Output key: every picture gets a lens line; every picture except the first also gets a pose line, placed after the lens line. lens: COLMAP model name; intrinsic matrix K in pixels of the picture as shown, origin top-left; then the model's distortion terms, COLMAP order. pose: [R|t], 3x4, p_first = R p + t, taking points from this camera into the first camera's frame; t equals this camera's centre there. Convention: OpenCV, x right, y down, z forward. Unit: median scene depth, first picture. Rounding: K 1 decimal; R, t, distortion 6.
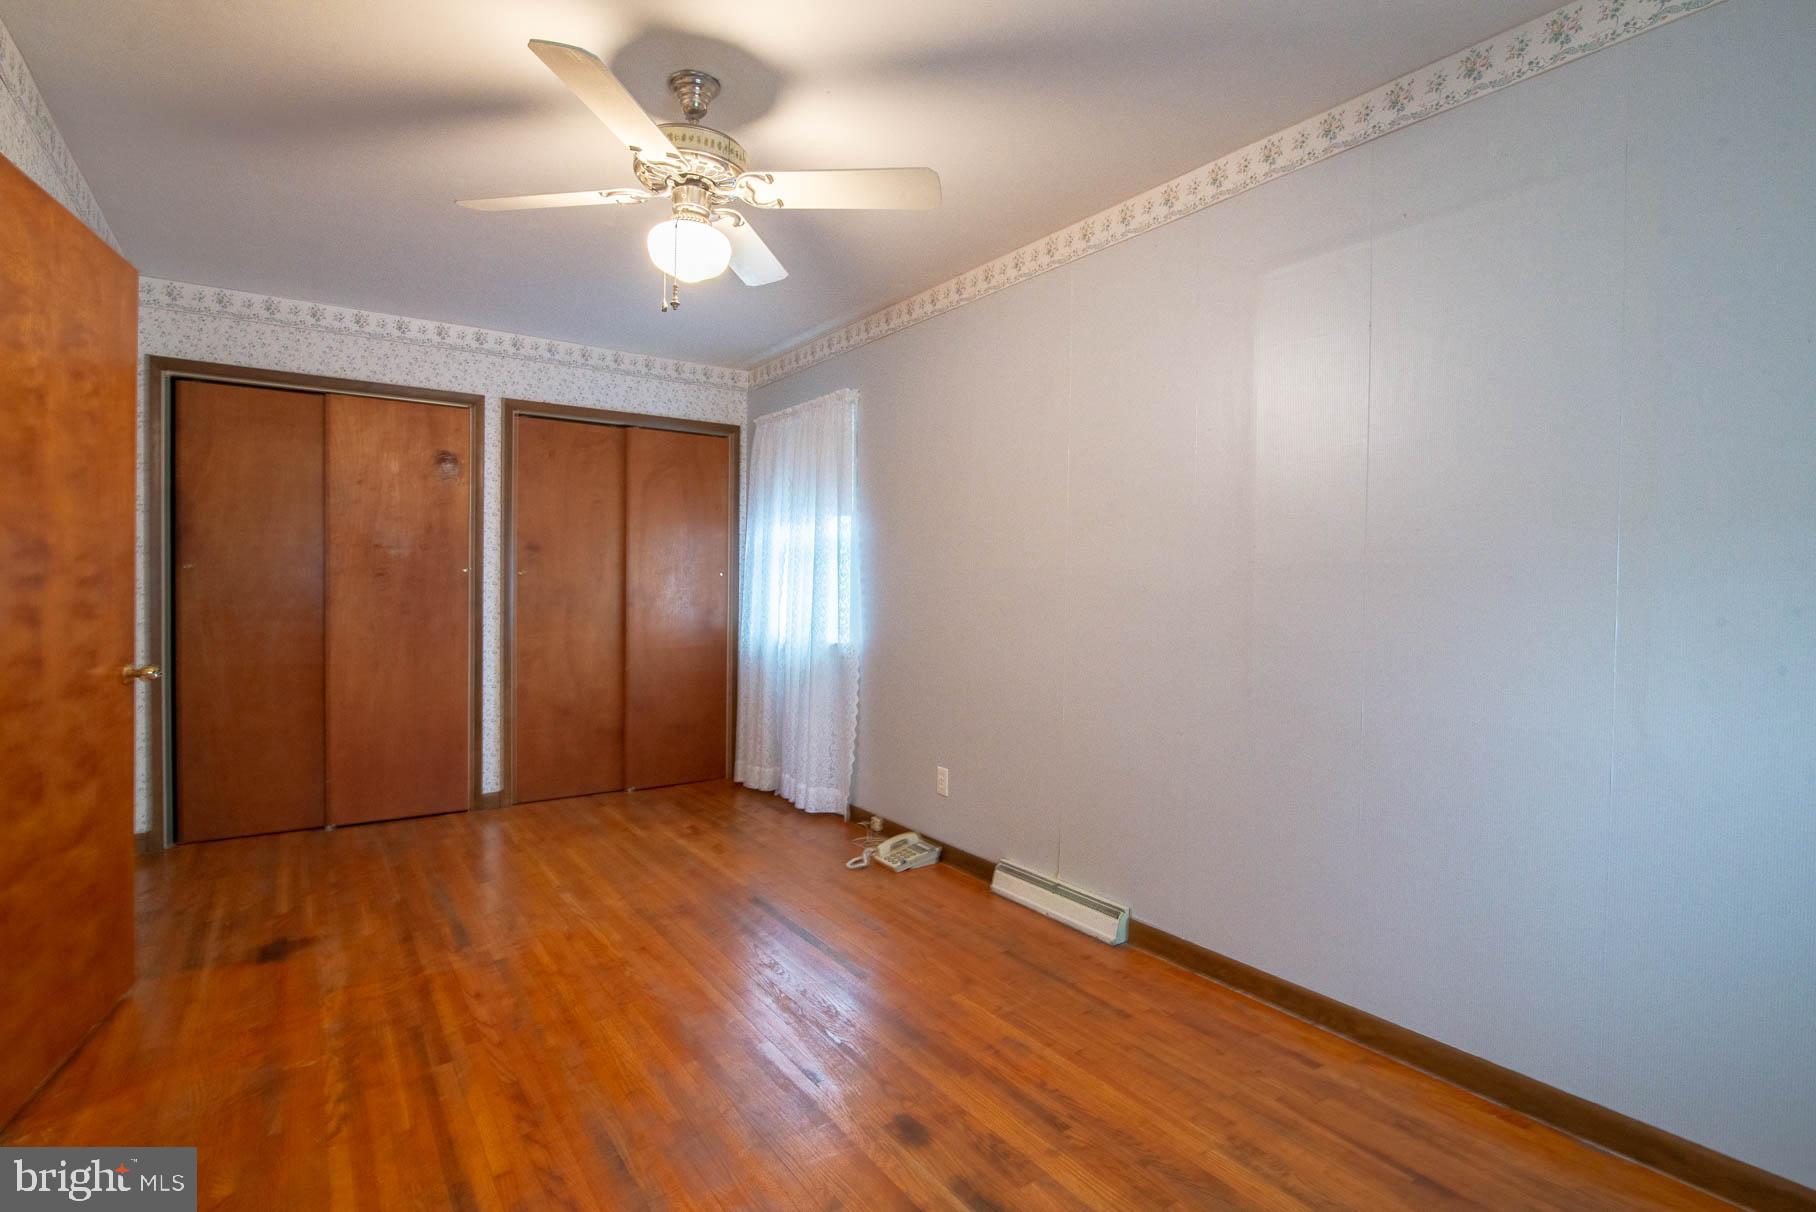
lens RADIAL K [[851.2, 0, 908.0], [0, 851.2, 606.0], [0, 0, 1]] dist [-0.020703, 0.000585]
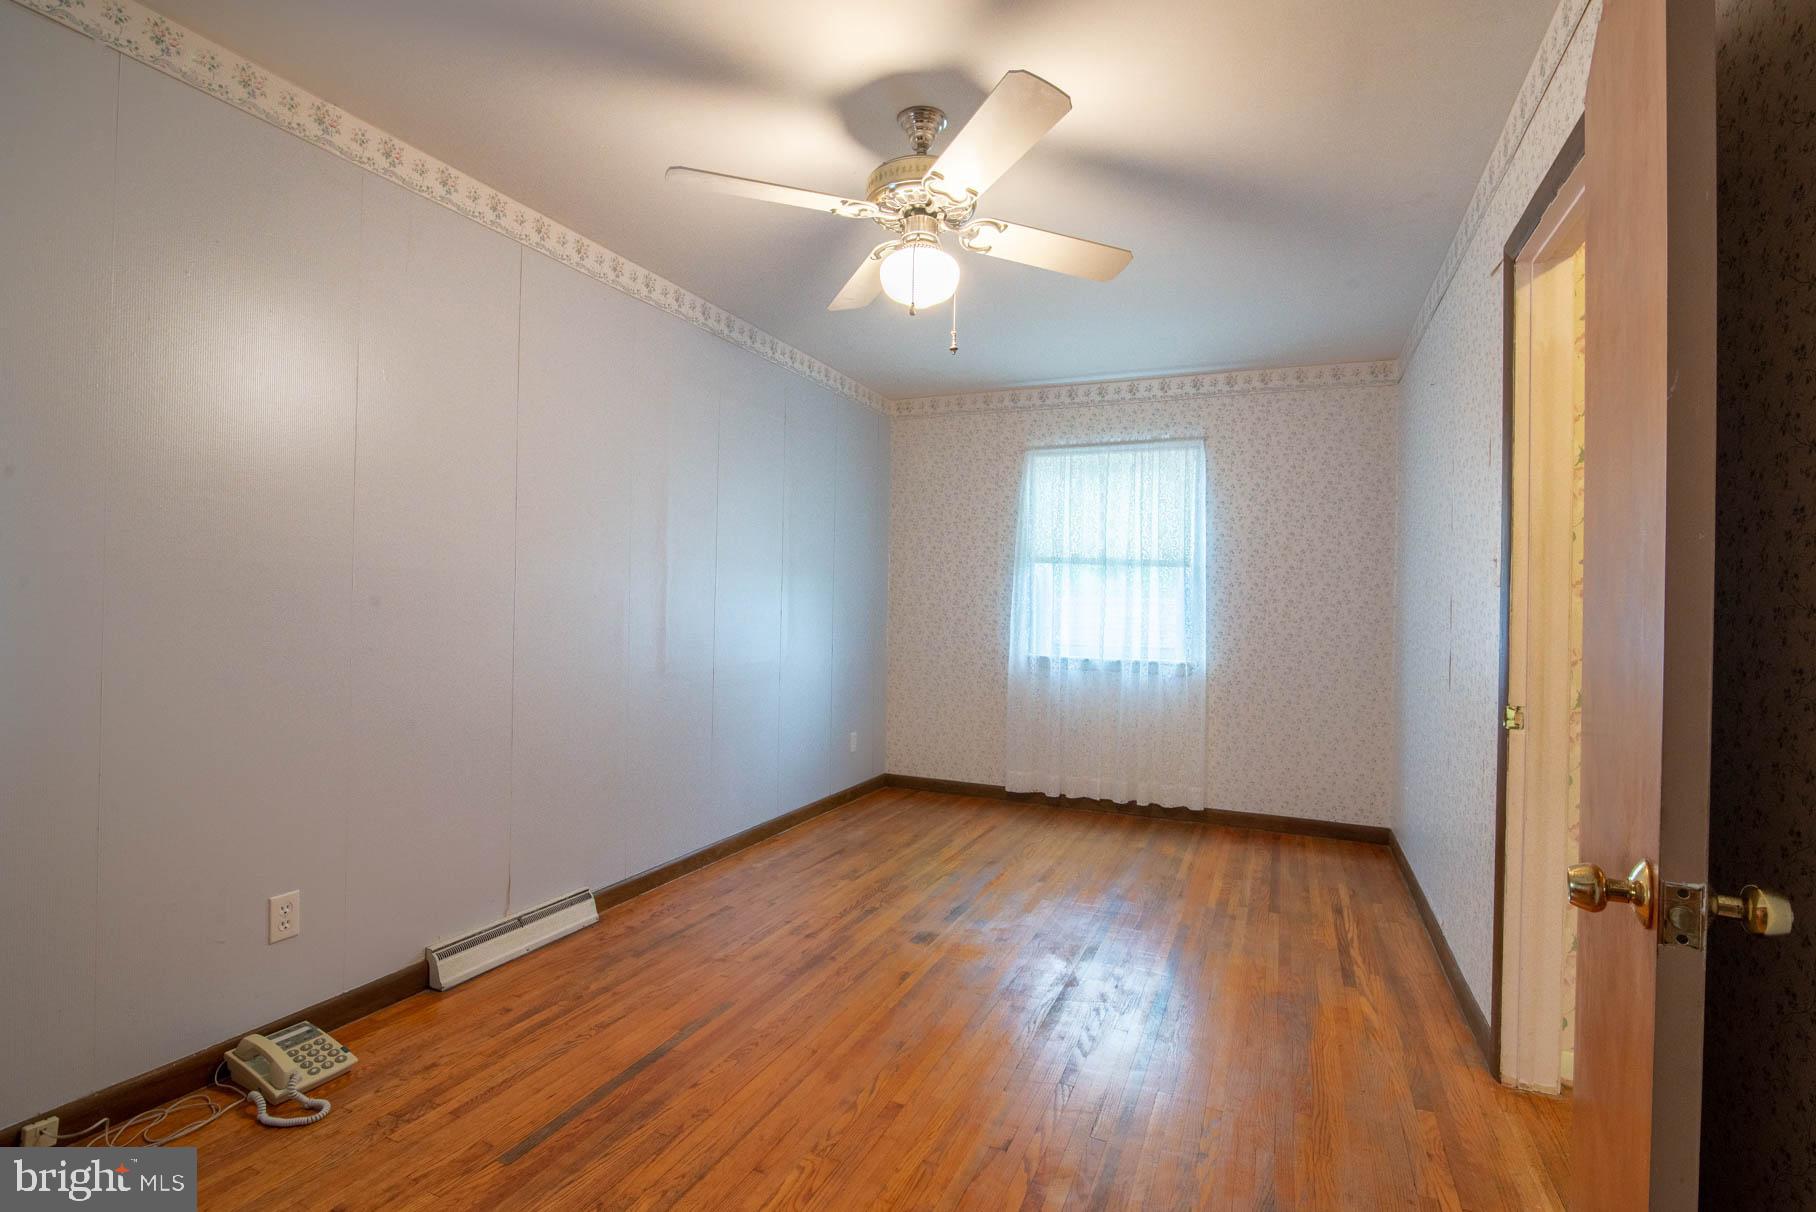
lens RADIAL K [[831.6, 0, 908.0], [0, 831.6, 598.1], [0, 0, 1]] dist [-0.020103, 0.000861]
pose [[-0.496855, -0.017682, 0.867653, -0.695969], [-0.003290, 0.999824, 0.018492, -0.030980], [-0.867827, 0.006333, -0.496826, 0.933504]]
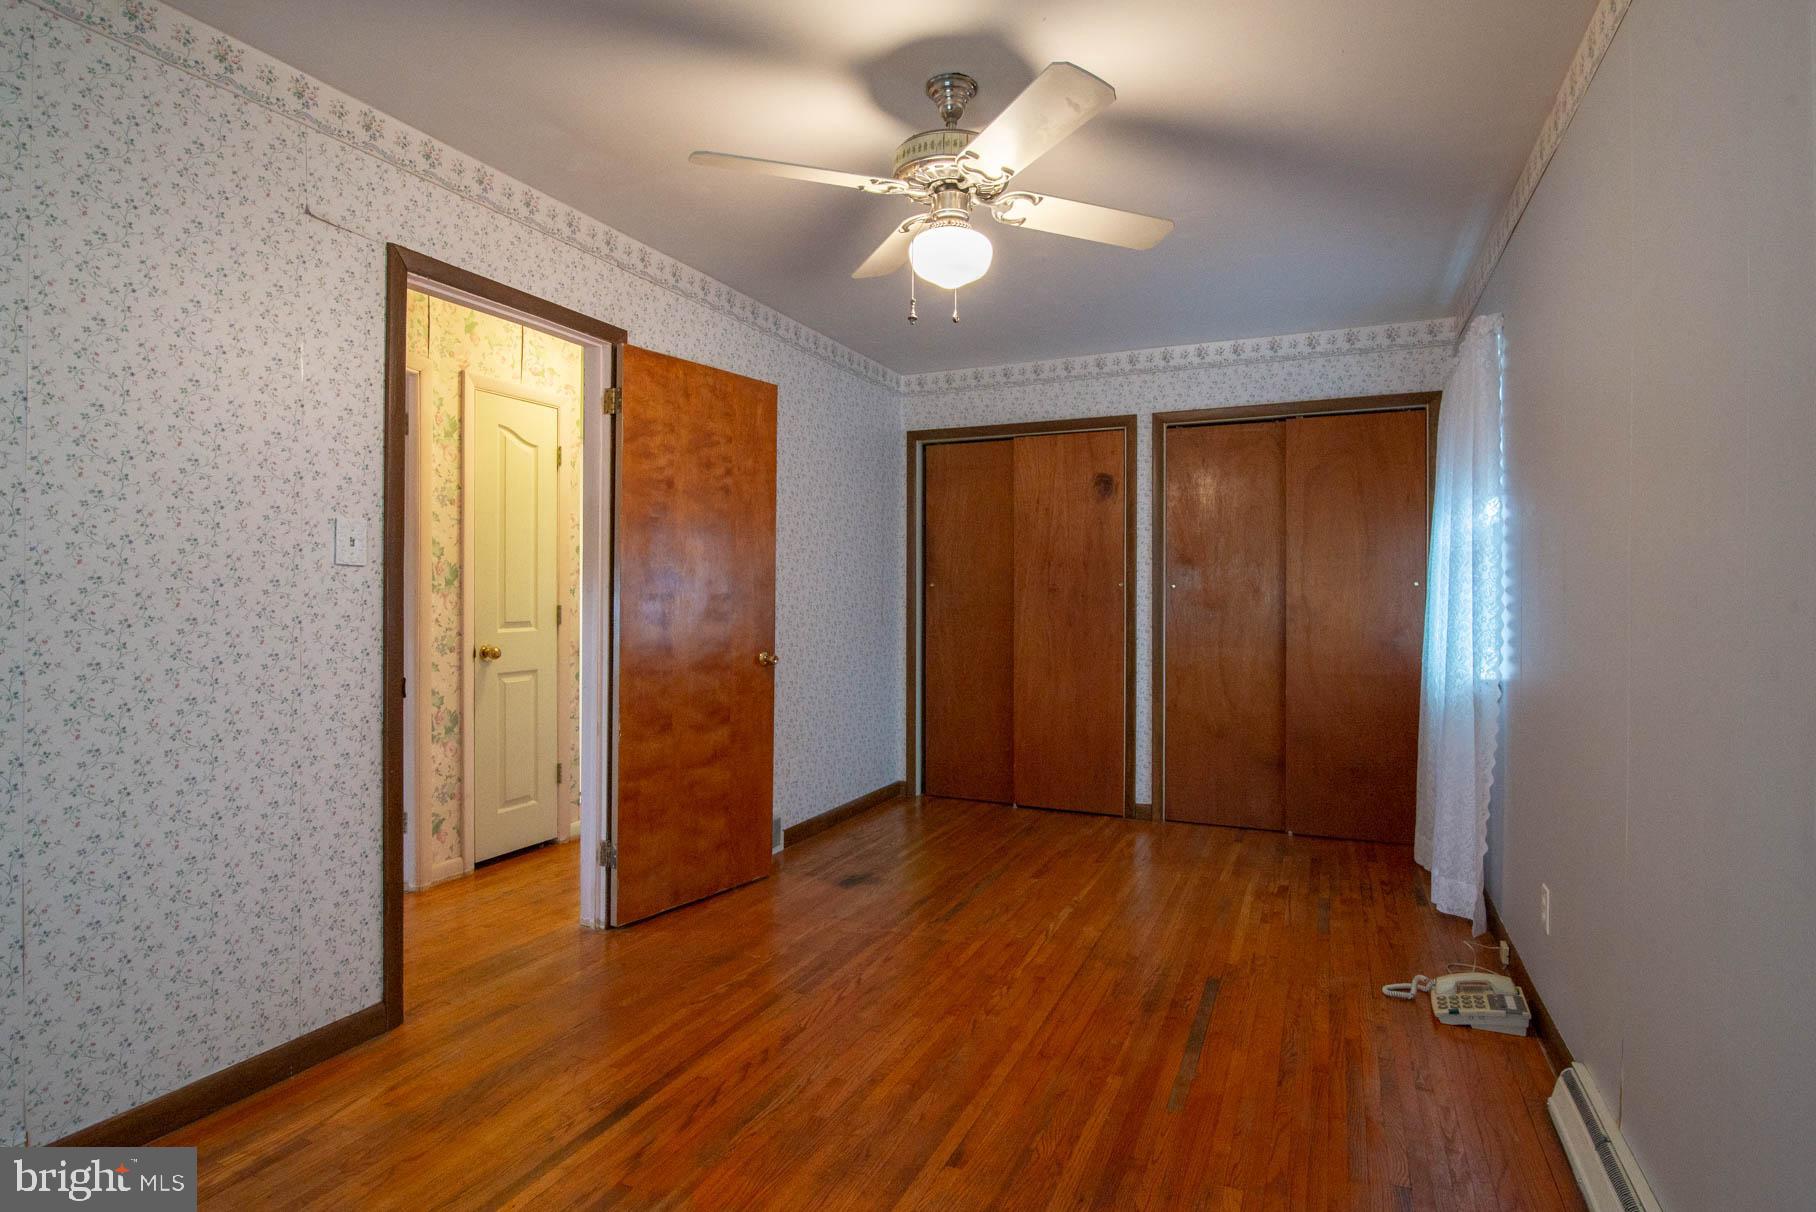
lens RADIAL K [[911.0, 0, 943.6], [0, 911.0, 597.8], [0, 0, 1]] dist [-0.019077, -0.000655]
pose [[0.517581, -0.005331, -0.855618, 0.391023], [-0.017596, 0.999703, -0.016873, -0.004006], [0.855453, 0.023789, 0.517333, 0.282526]]
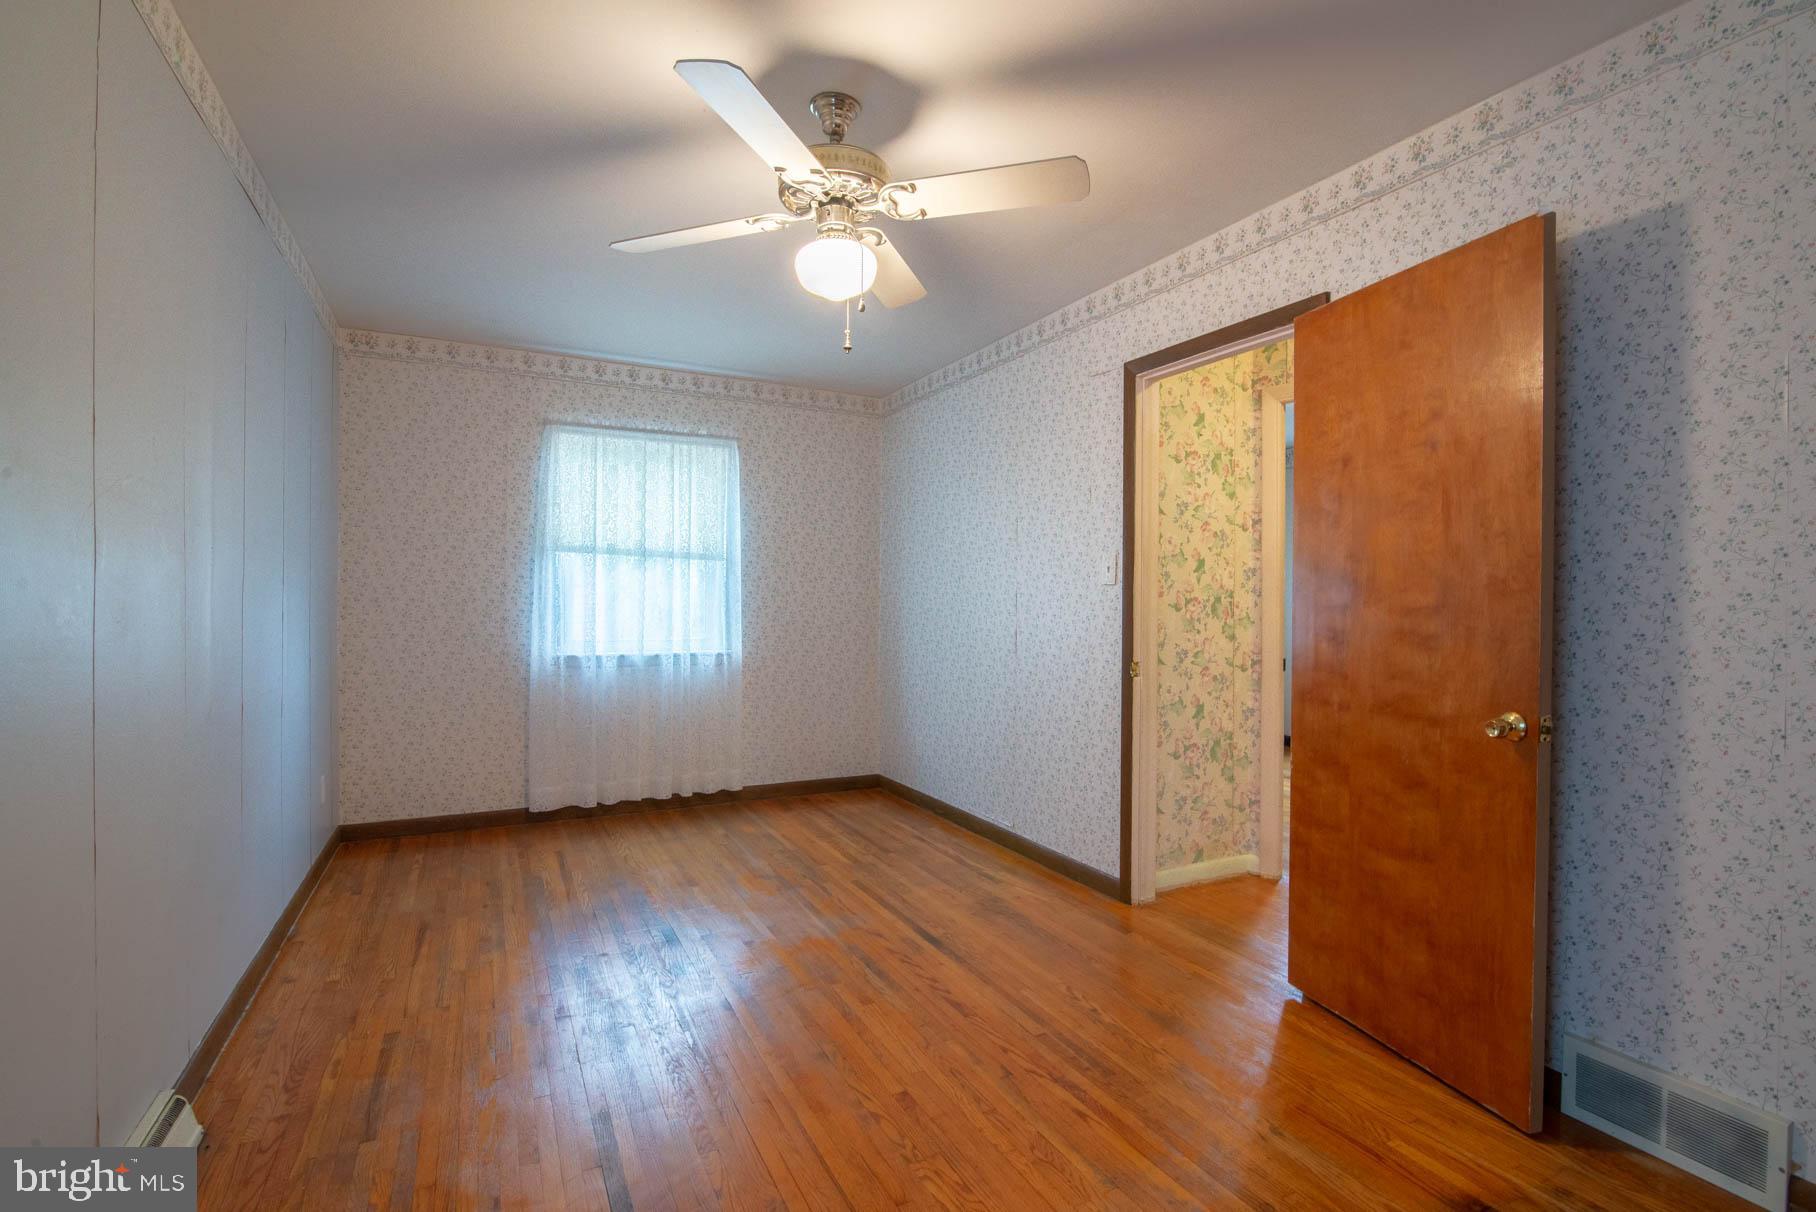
lens RADIAL K [[844.5, 0, 916.2], [0, 844.5, 598.6], [0, 0, 1]] dist [-0.022207, 0.000046]
pose [[-0.988727, -0.019784, 0.148416, -0.312926], [-0.016210, 0.999550, 0.025257, -0.034844], [-0.148849, 0.022567, -0.988602, 1.220644]]
